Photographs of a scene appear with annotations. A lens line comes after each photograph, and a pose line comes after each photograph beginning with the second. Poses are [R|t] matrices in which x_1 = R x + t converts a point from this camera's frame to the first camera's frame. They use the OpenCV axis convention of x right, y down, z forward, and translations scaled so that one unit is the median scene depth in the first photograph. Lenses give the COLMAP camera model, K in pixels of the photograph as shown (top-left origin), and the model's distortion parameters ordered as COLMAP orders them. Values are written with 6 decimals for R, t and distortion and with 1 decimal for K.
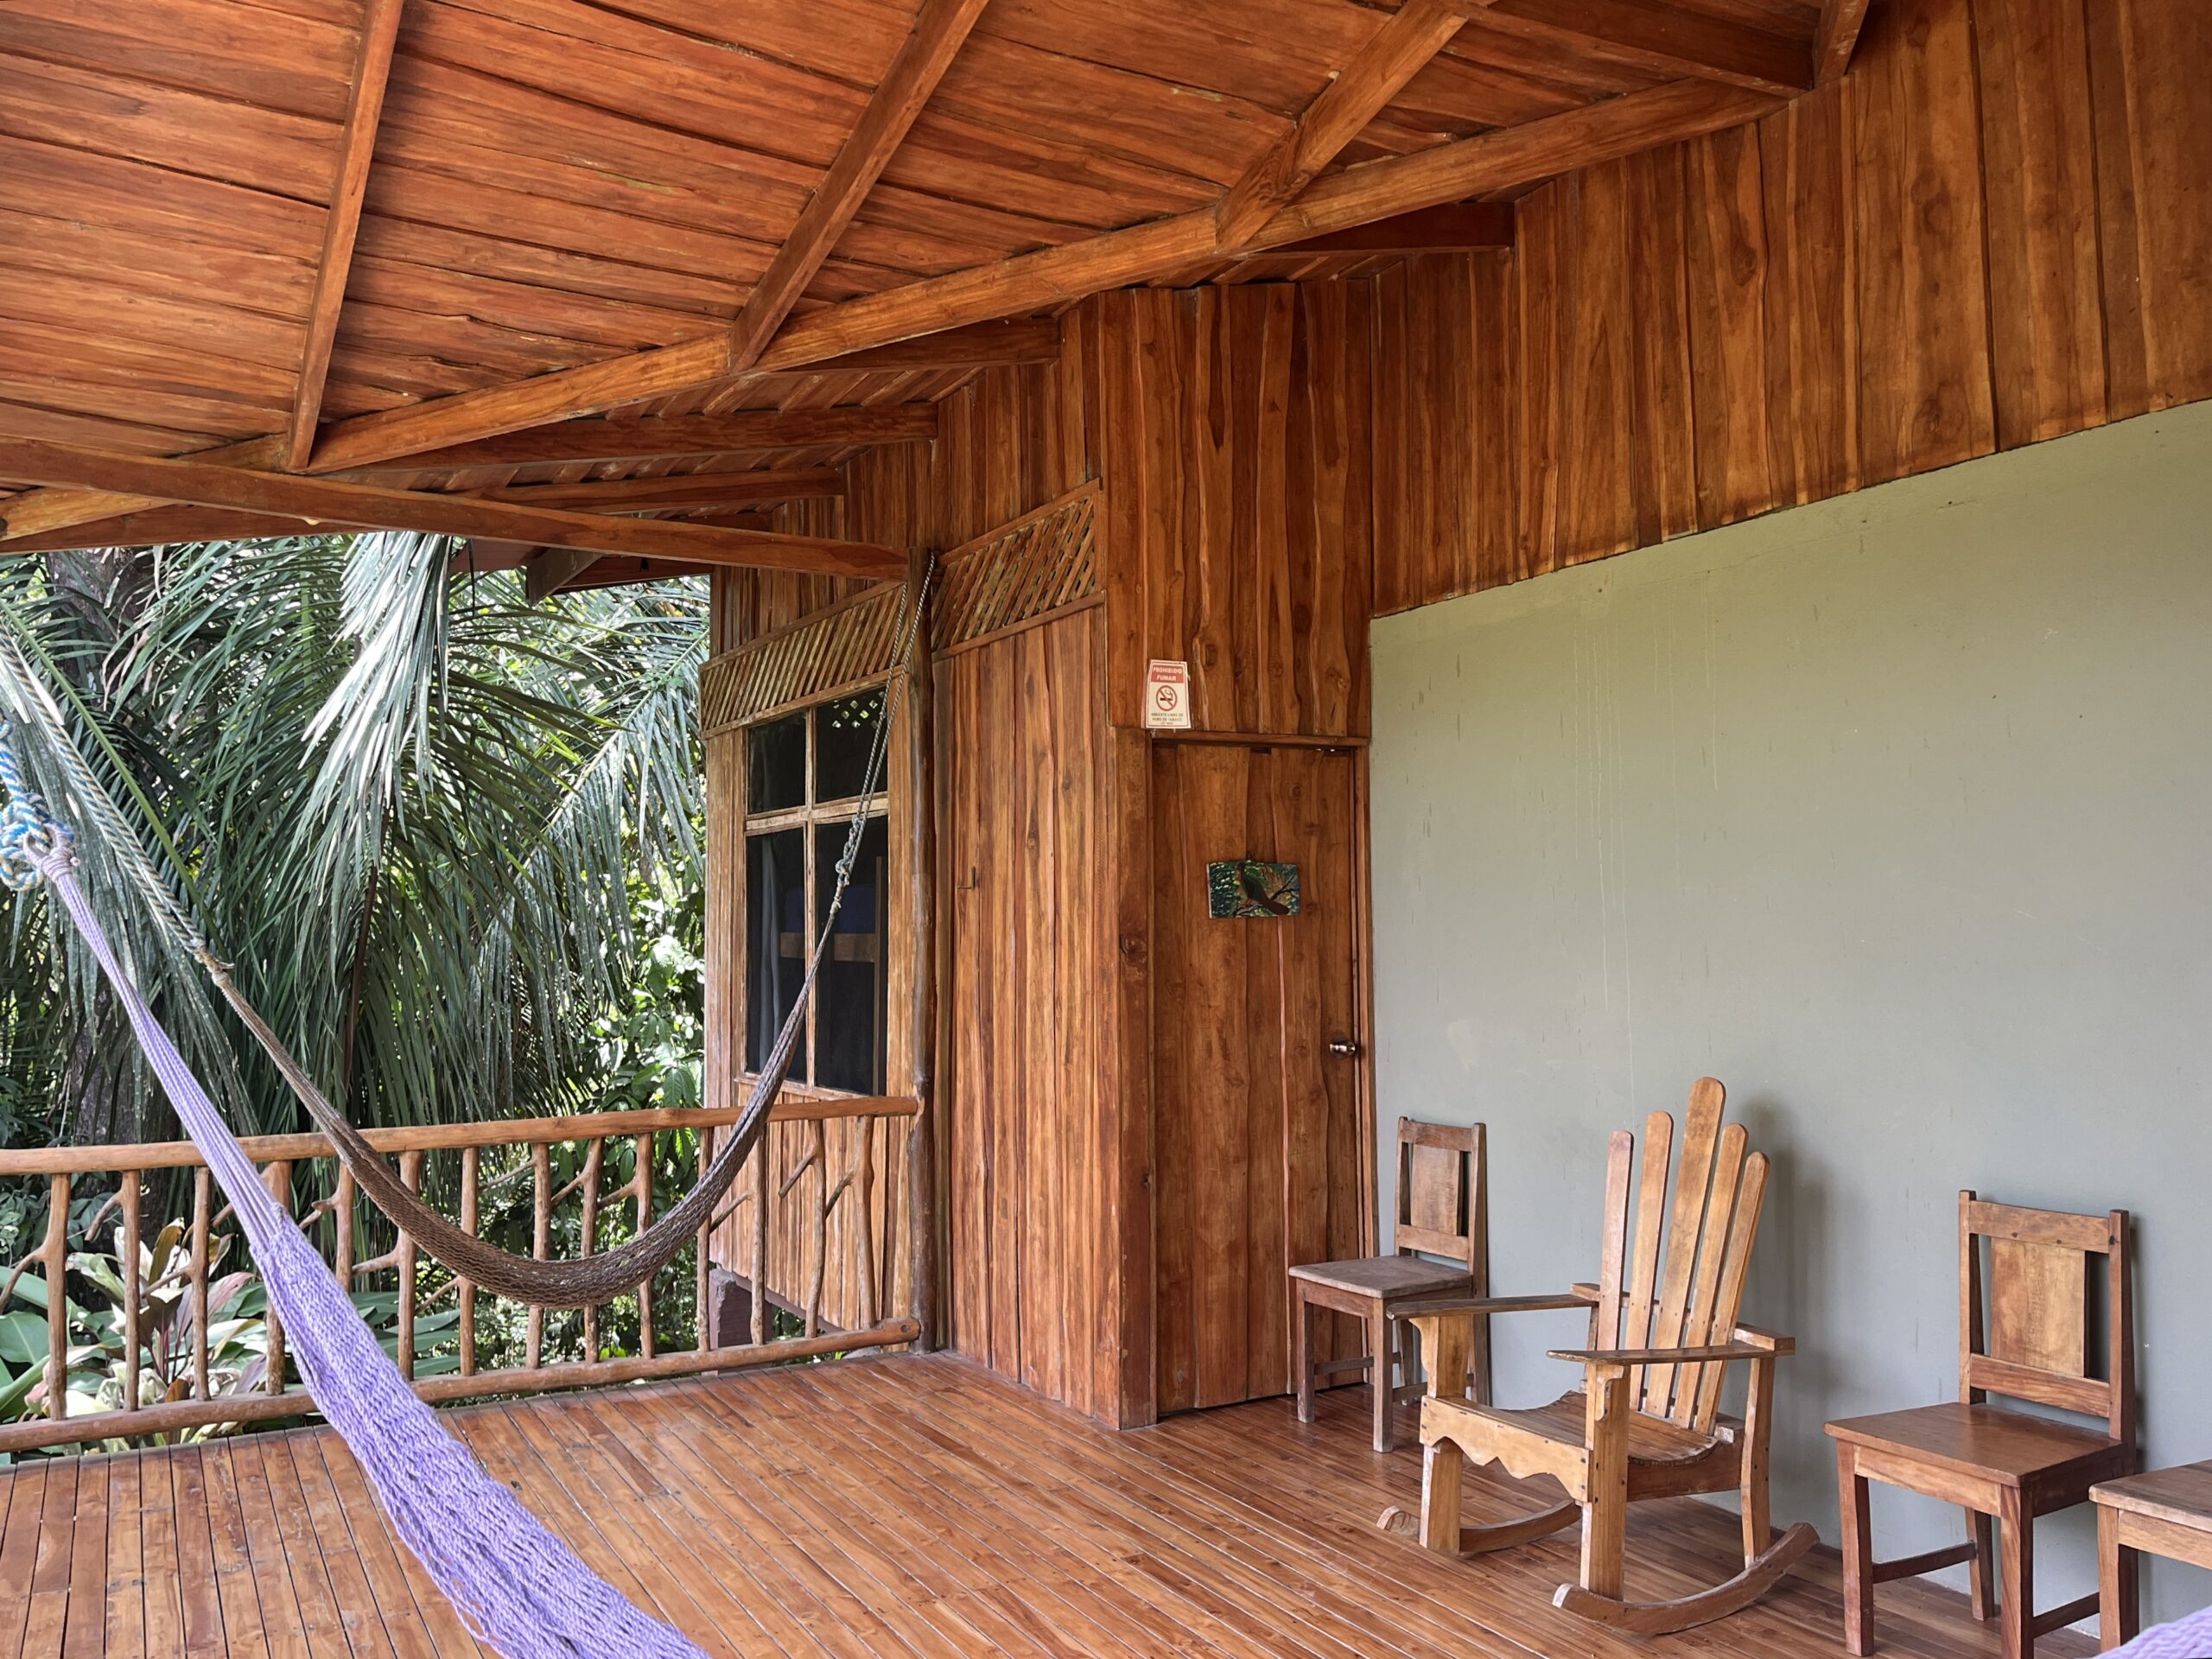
lens RADIAL K [[1678.4, 0, 1110.0], [0, 1678.4, 842.3], [0, 0, 1]] dist [0.084601, -0.113035]
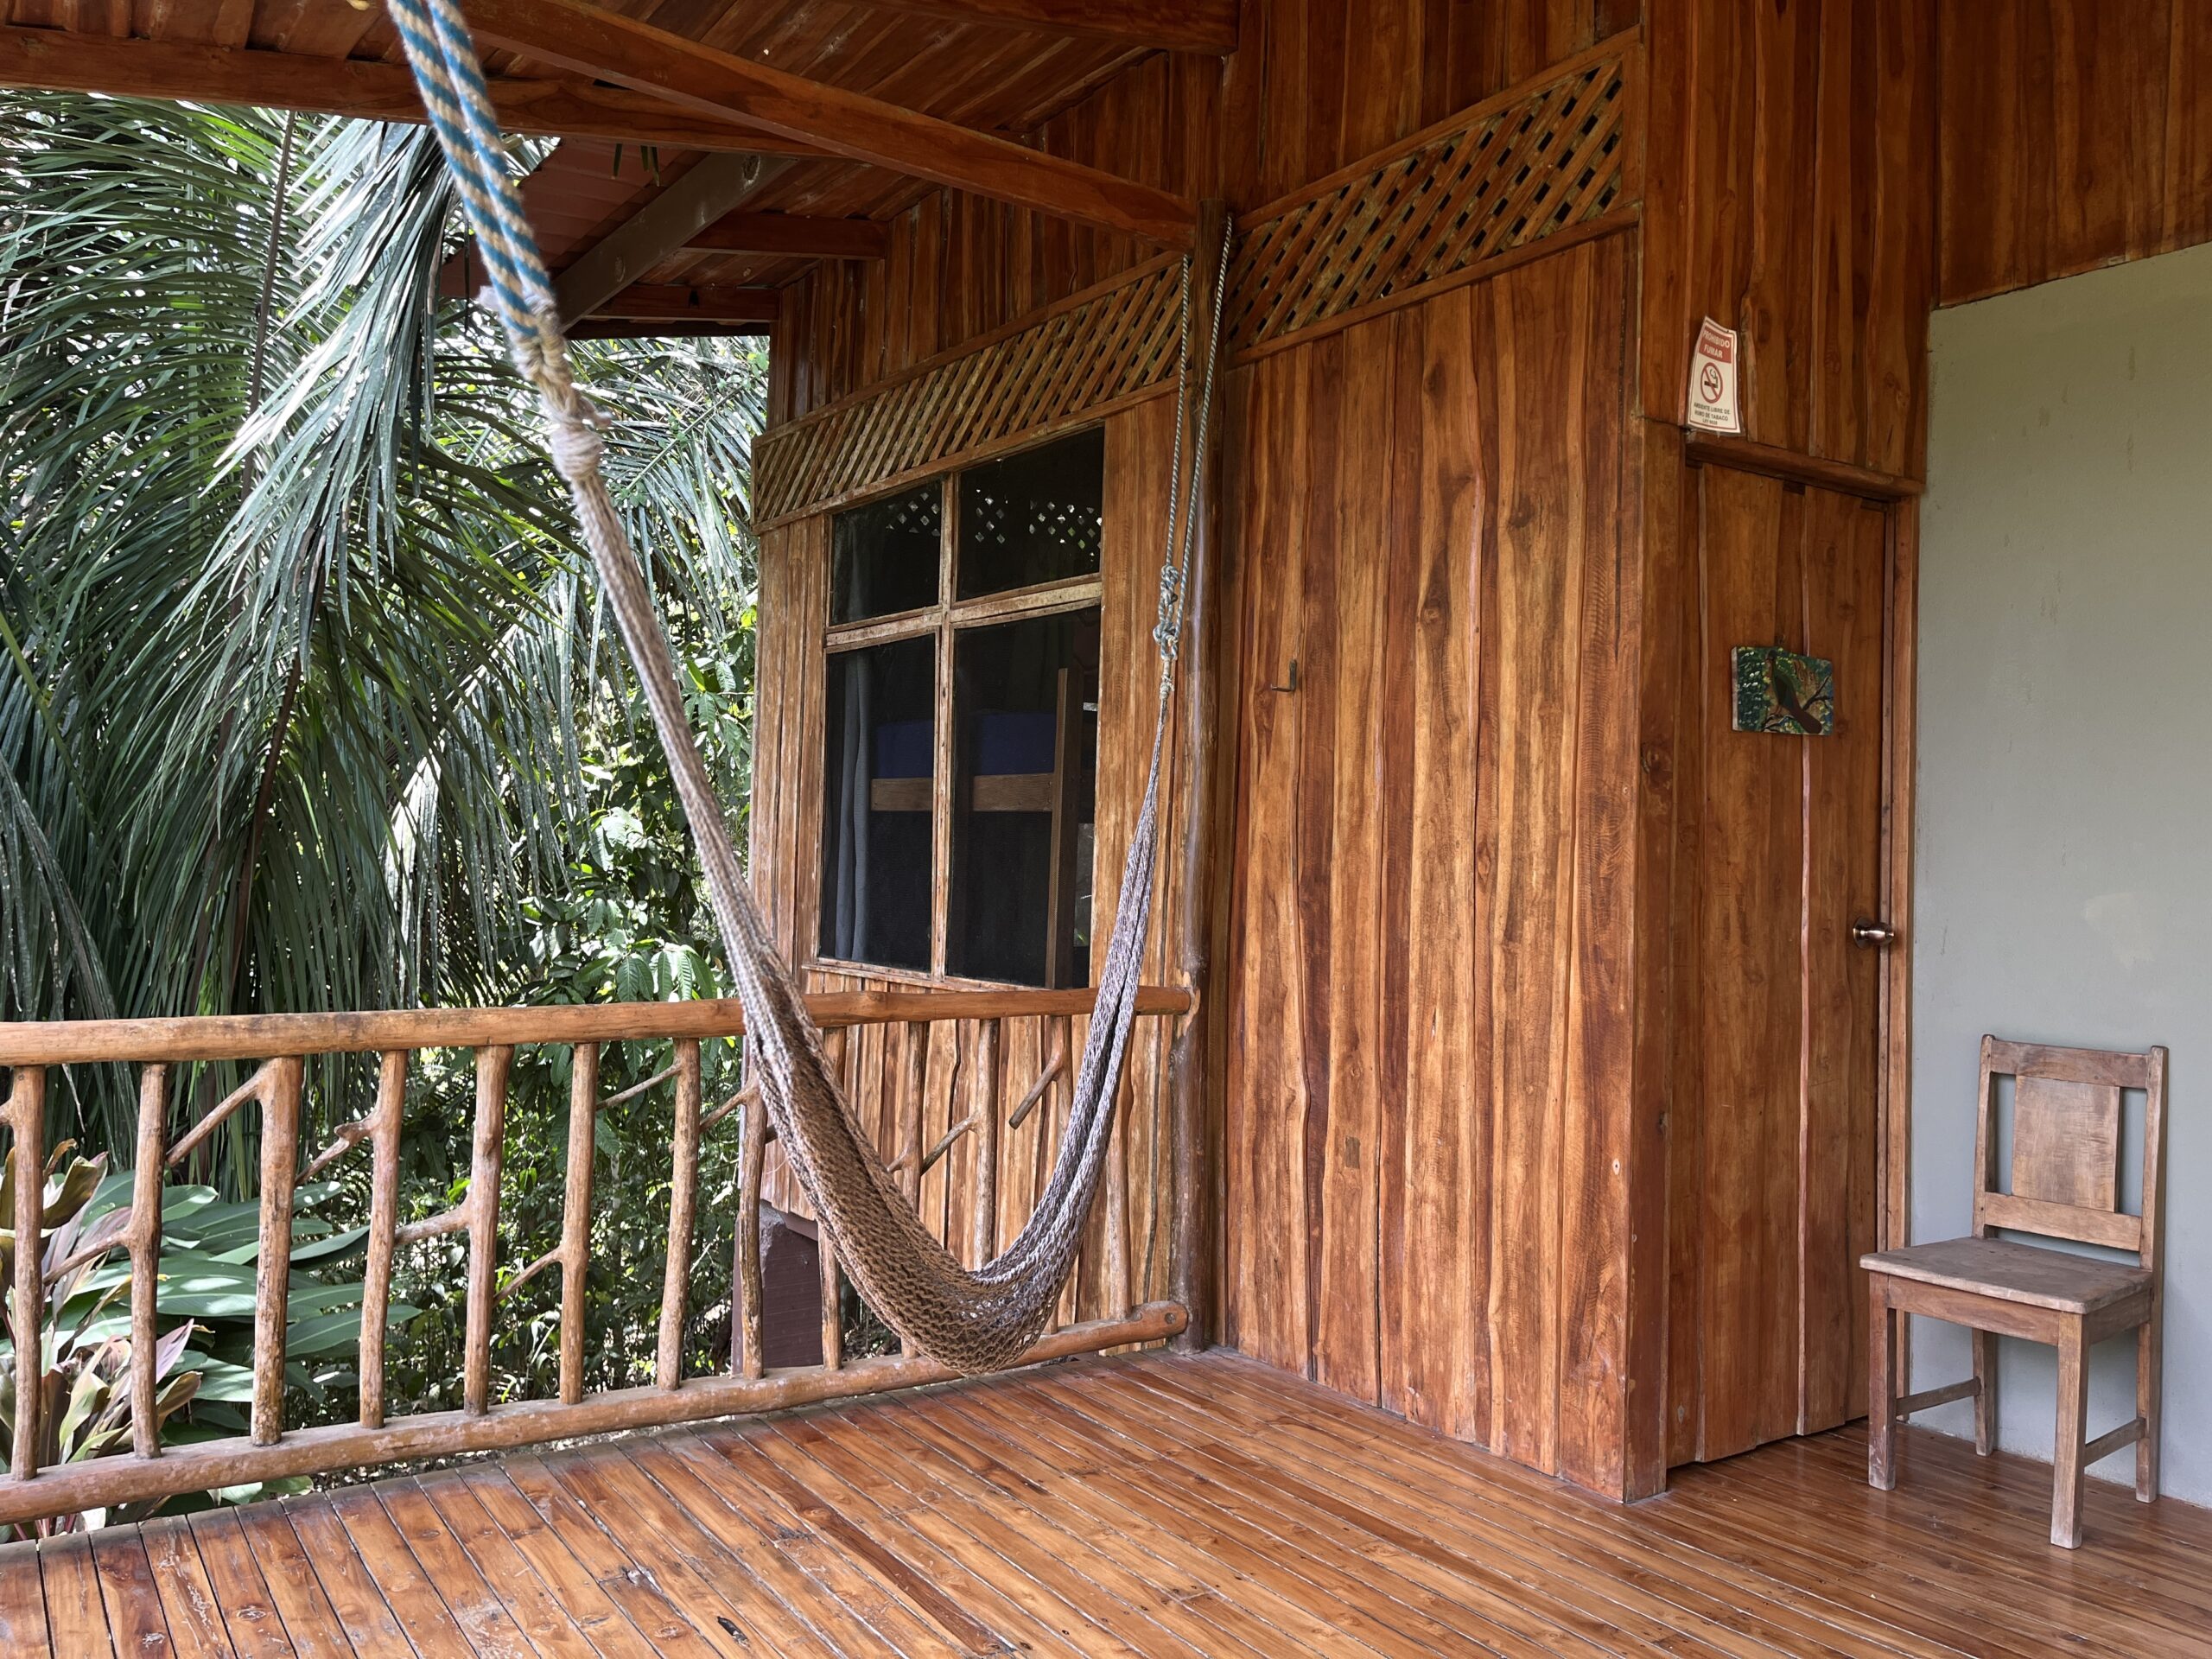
lens RADIAL K [[1668.4, 0, 1158.1], [0, 1668.4, 811.7], [0, 0, 1]] dist [0.071444, -0.108414]
pose [[0.994058, 0.038016, 0.102000, -0.230420], [-0.041050, 0.998770, 0.027815, 0.067548], [-0.100817, -0.031837, 0.994395, 0.359371]]
